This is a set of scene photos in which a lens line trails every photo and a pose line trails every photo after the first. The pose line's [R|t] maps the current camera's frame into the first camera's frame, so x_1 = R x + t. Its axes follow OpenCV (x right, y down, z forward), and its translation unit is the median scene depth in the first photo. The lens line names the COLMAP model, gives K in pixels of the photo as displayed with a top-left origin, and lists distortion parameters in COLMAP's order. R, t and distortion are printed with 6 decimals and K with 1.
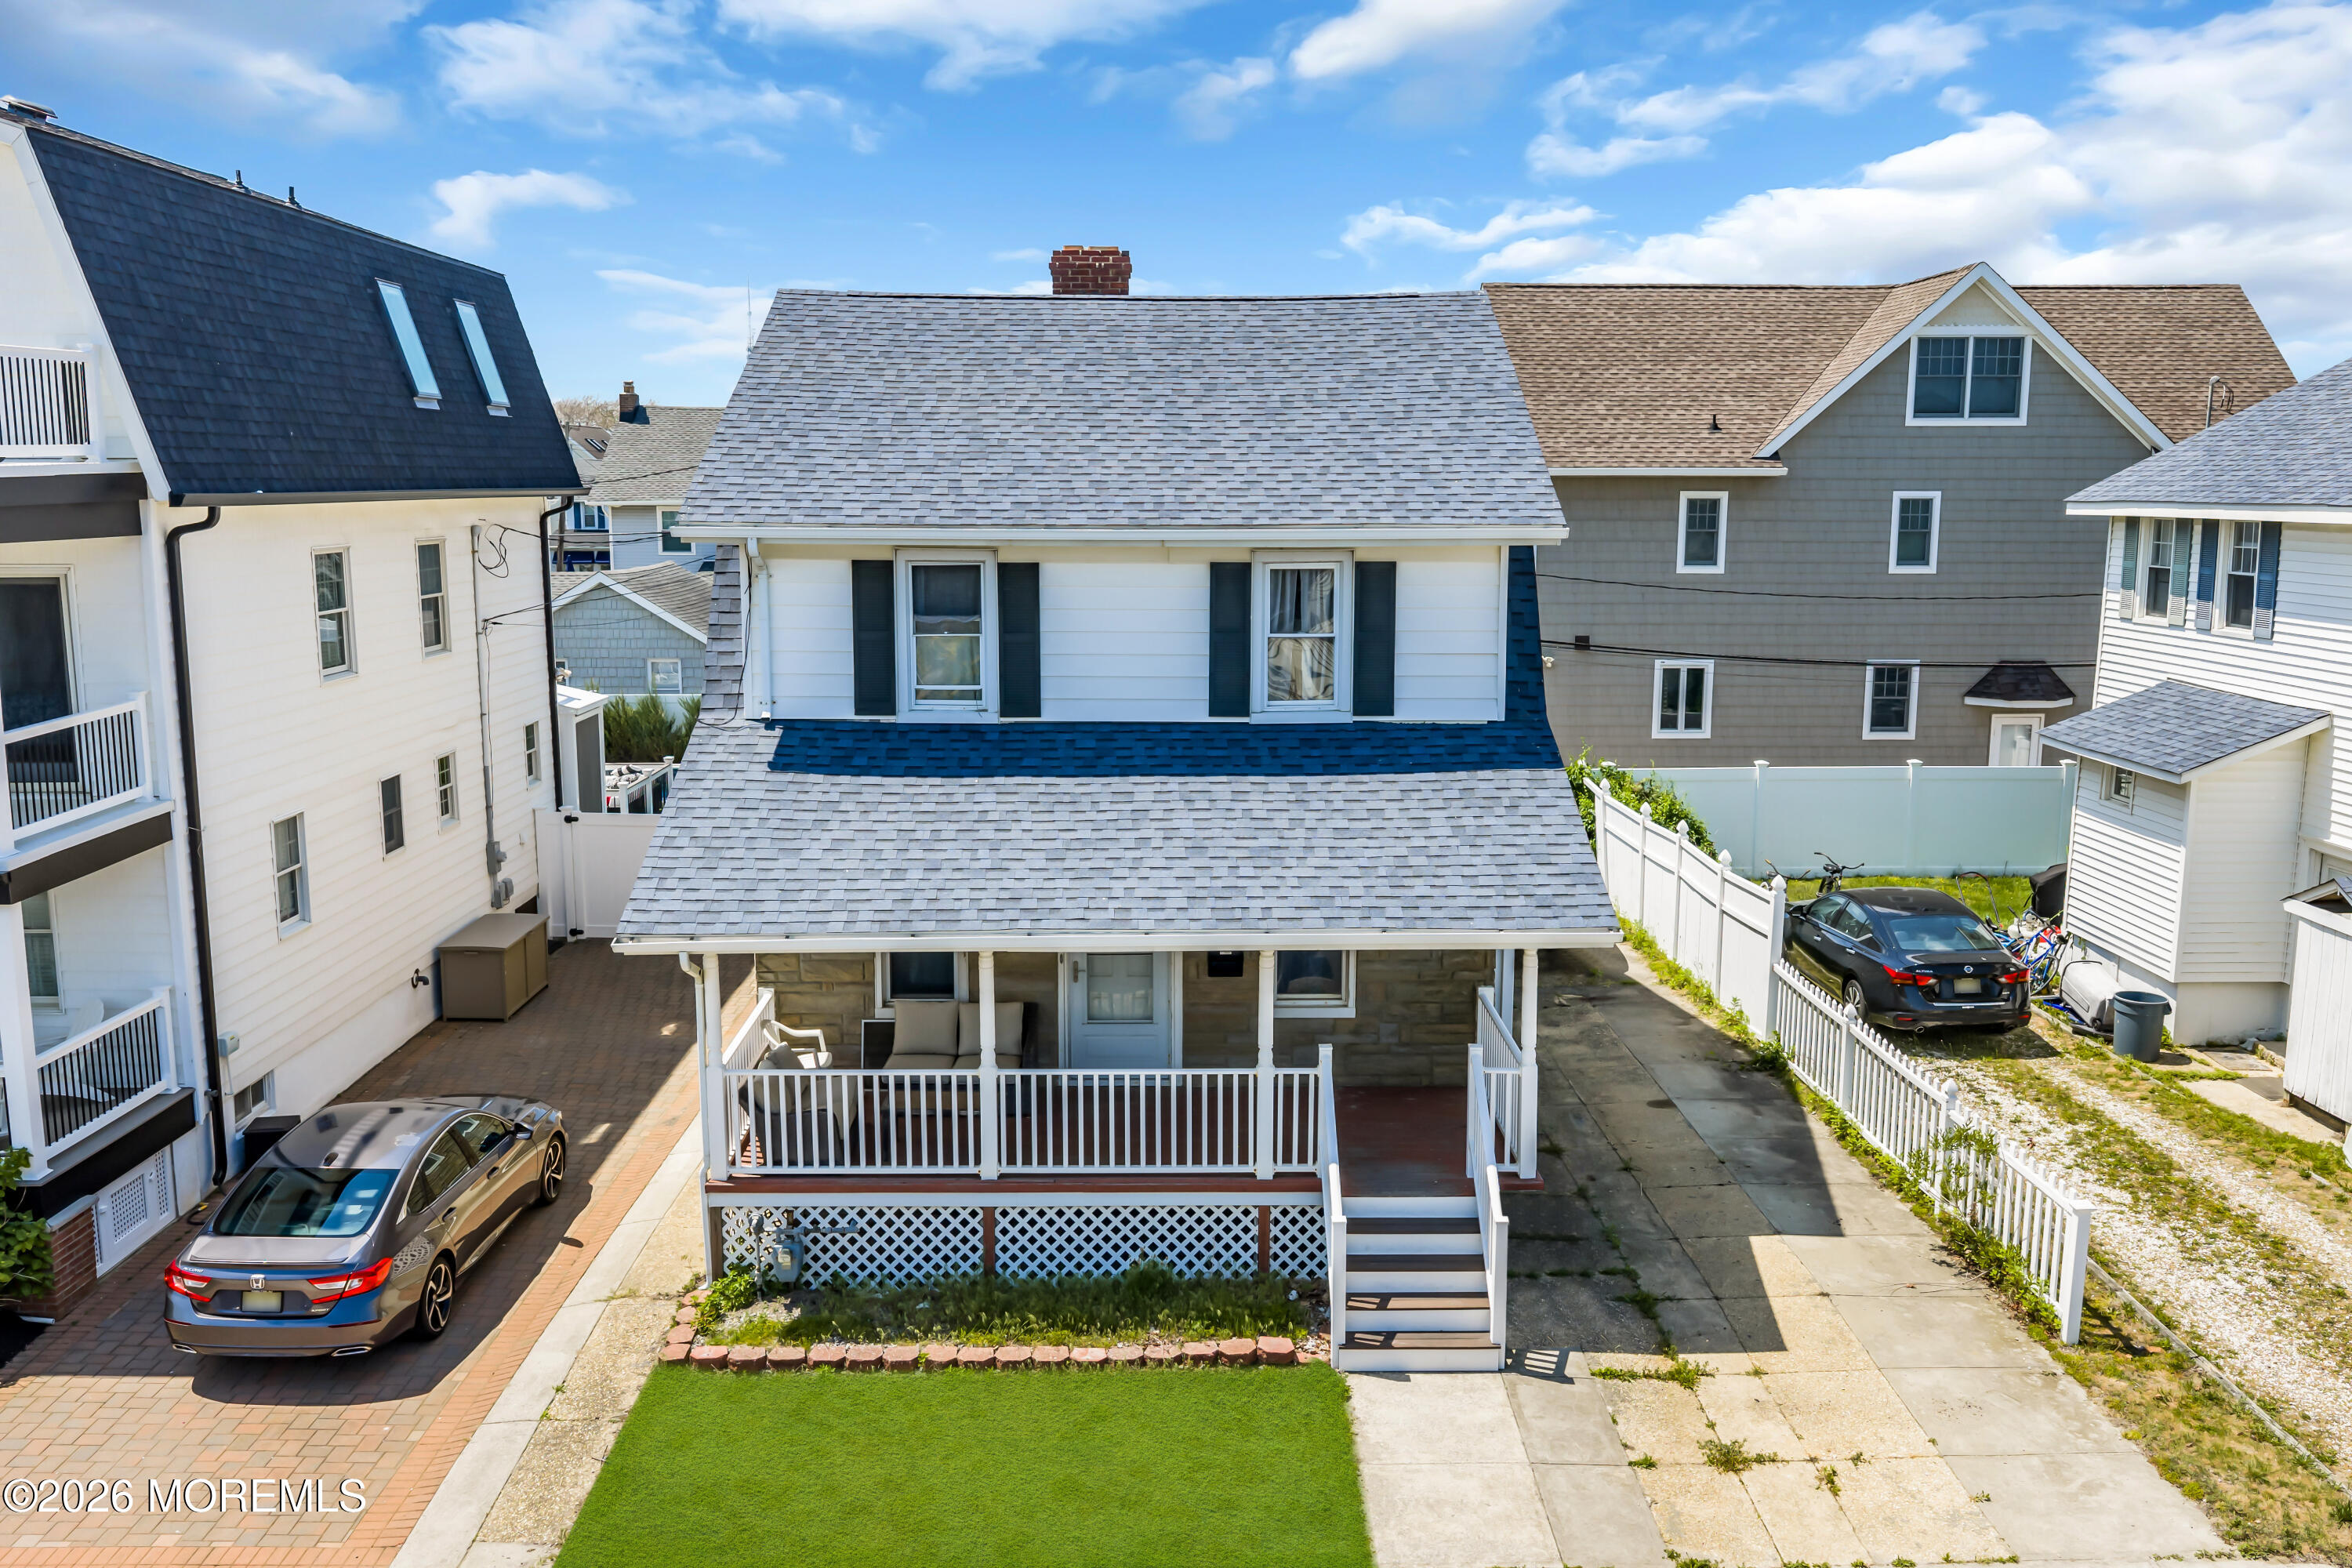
lens RADIAL K [[1942.8, 0, 1182.8], [0, 1942.8, 806.9], [0, 0, 1]] dist [0.031378, -0.060382]
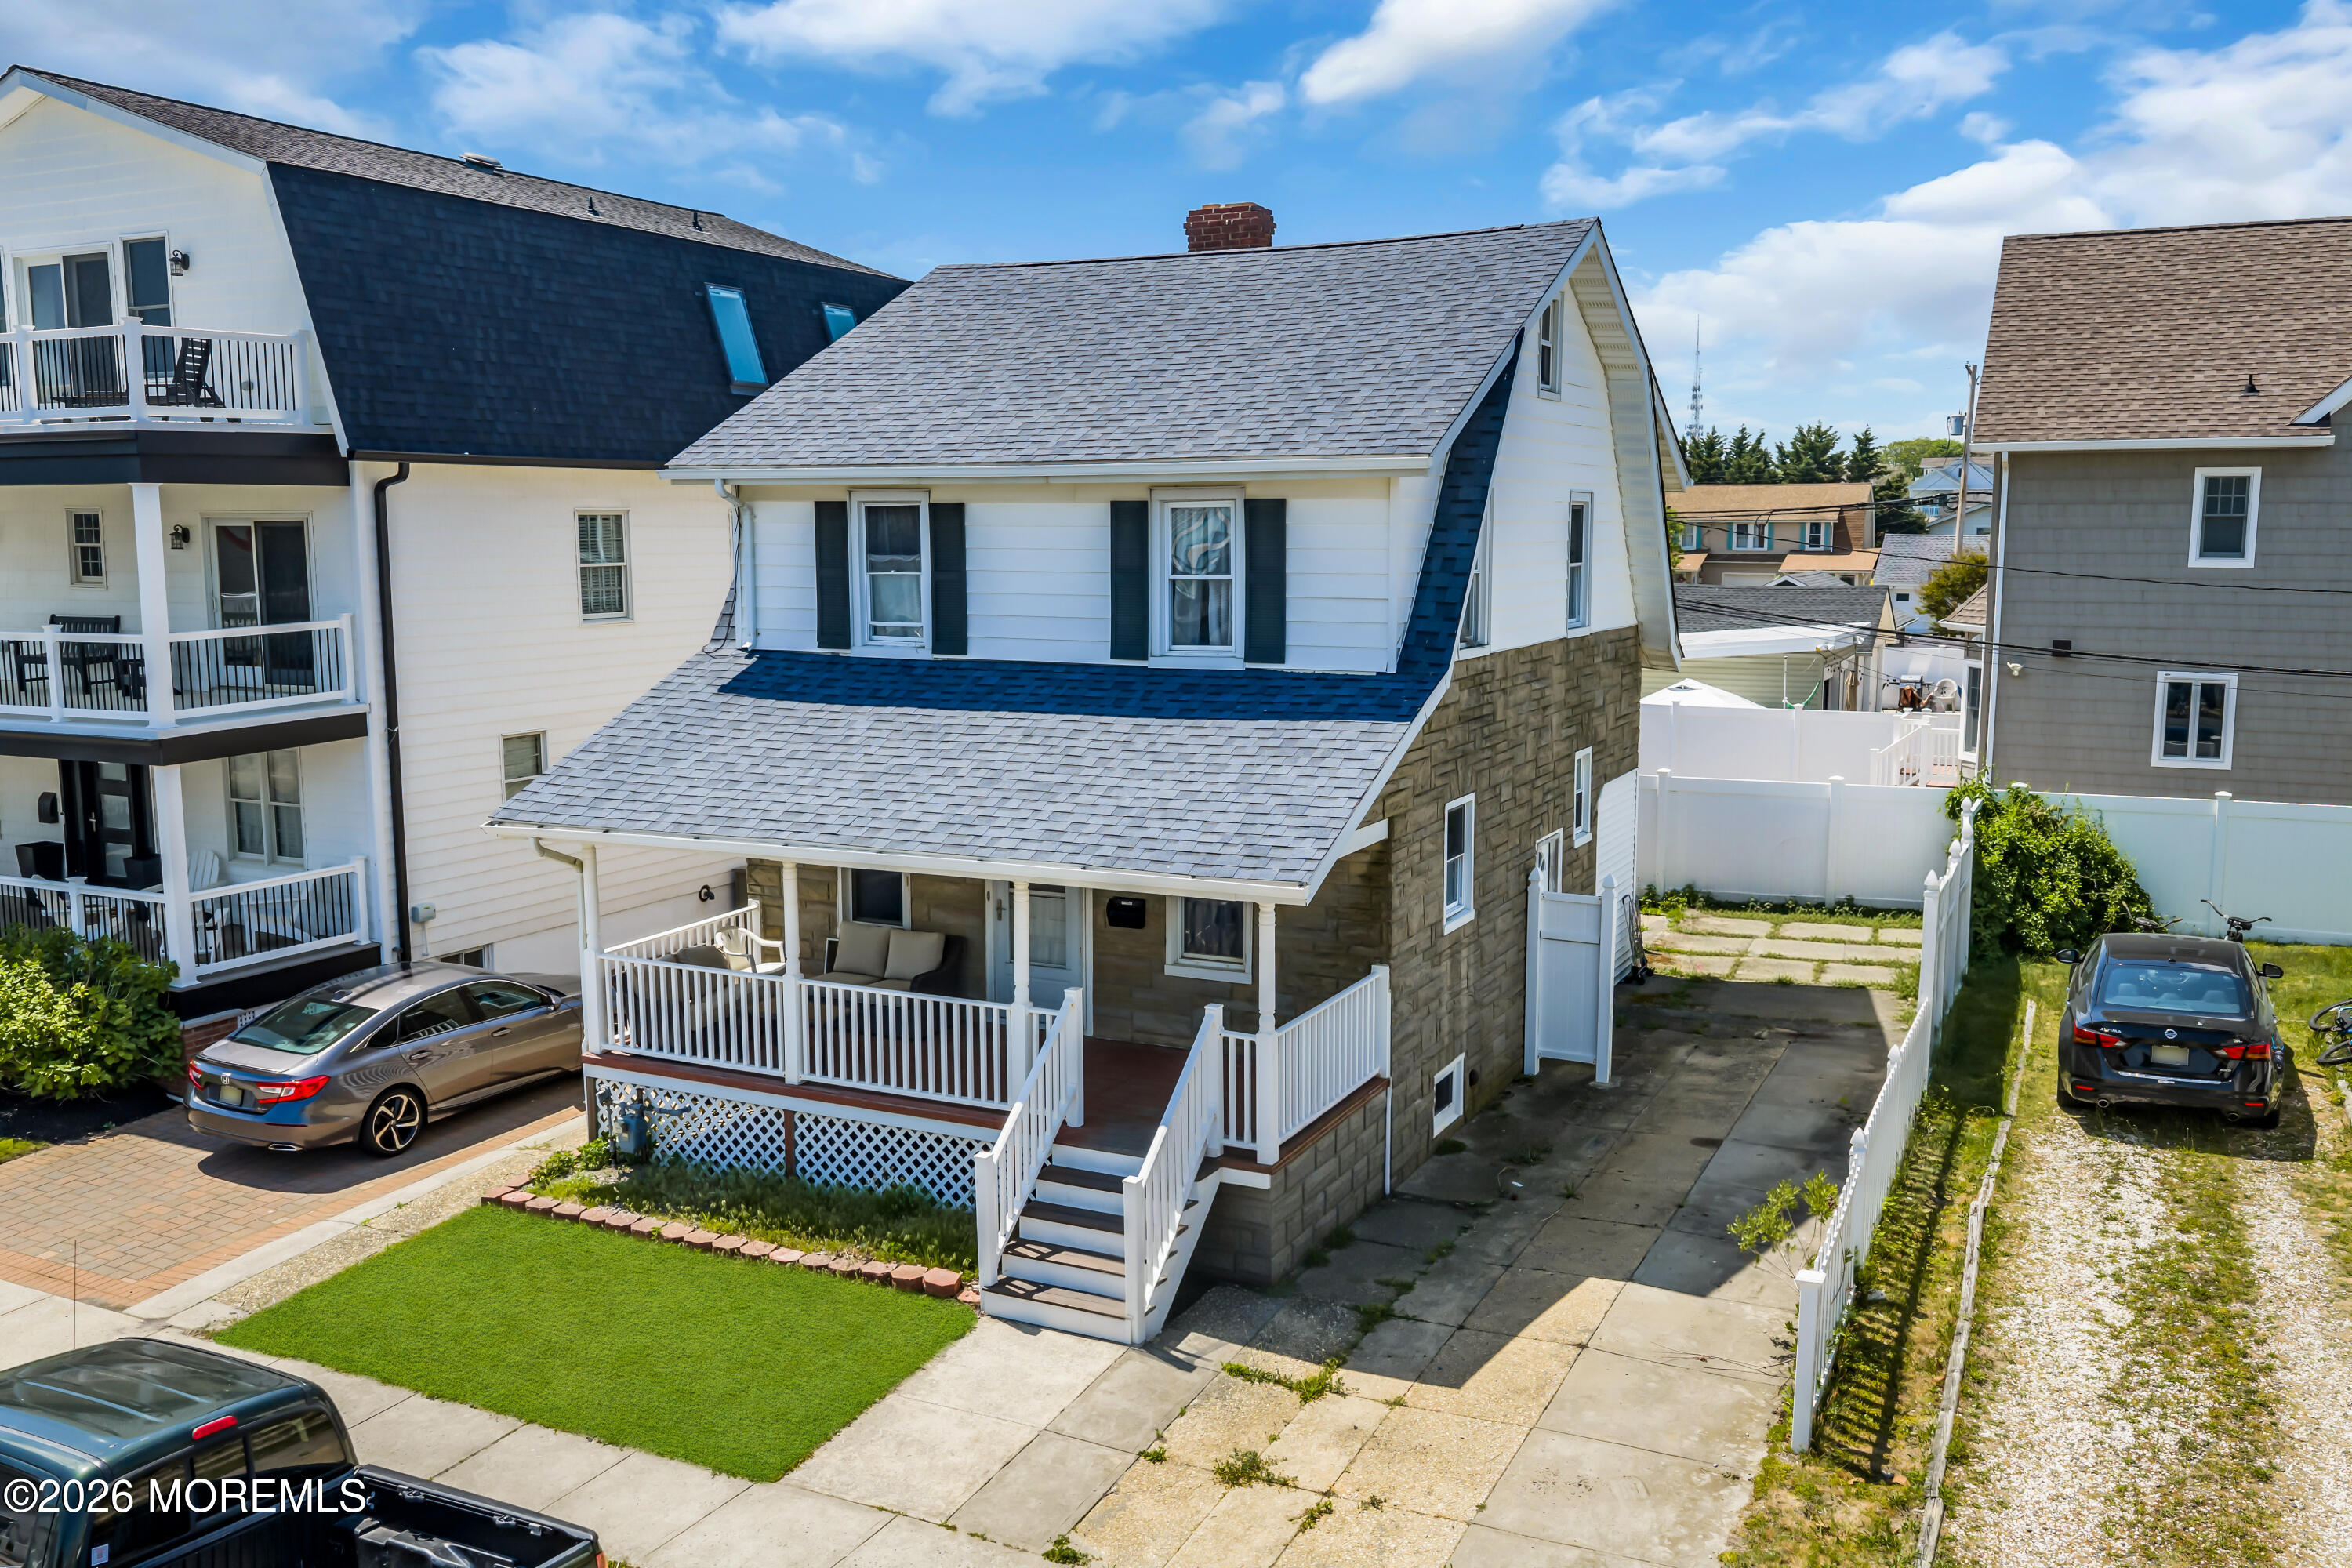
lens RADIAL K [[1942.8, 0, 1182.8], [0, 1942.8, 806.9], [0, 0, 1]] dist [0.031378, -0.060382]
pose [[0.889511, 0.062258, -0.452653, 0.499834], [-0.071728, 0.997417, -0.003768, 0.029466], [0.451249, 0.035820, 0.891679, 0.145529]]
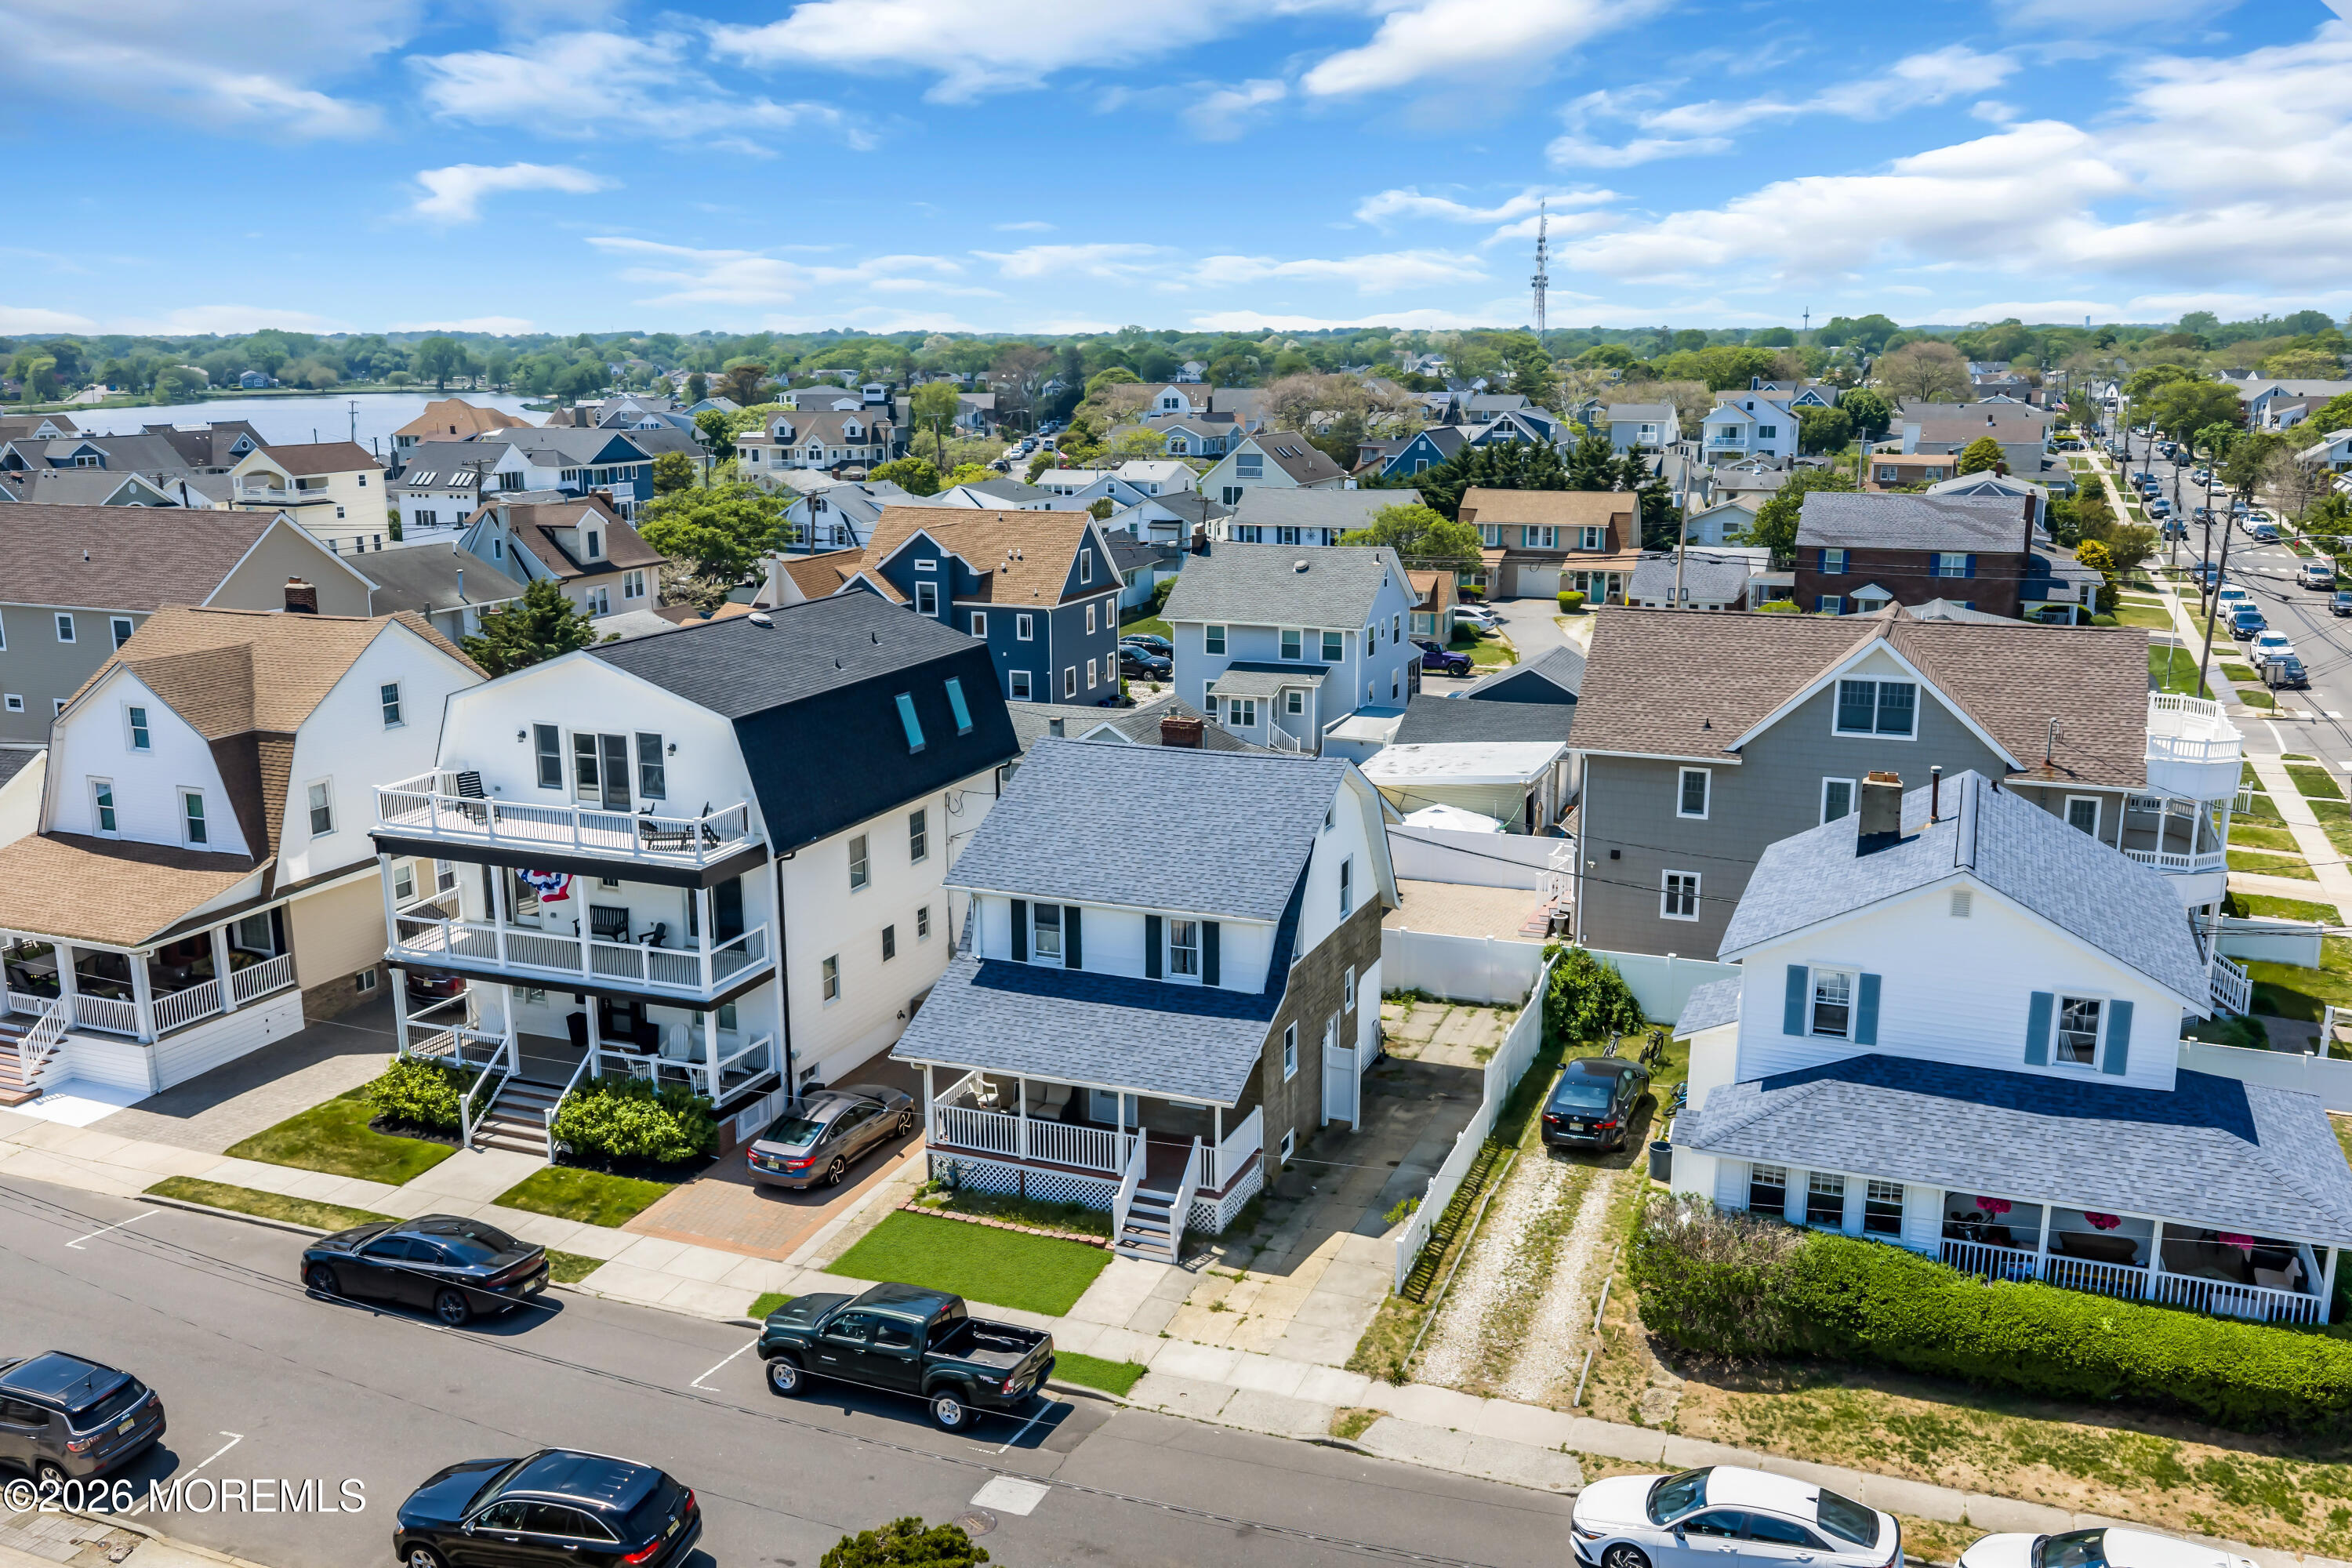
lens RADIAL K [[1942.8, 0, 1182.8], [0, 1942.8, 806.9], [0, 0, 1]] dist [0.031378, -0.060382]
pose [[0.920990, 0.084111, -0.380398, 0.944434], [-0.058611, 0.995217, 0.078151, -0.444348], [0.385152, -0.049681, 0.921515, -1.157855]]
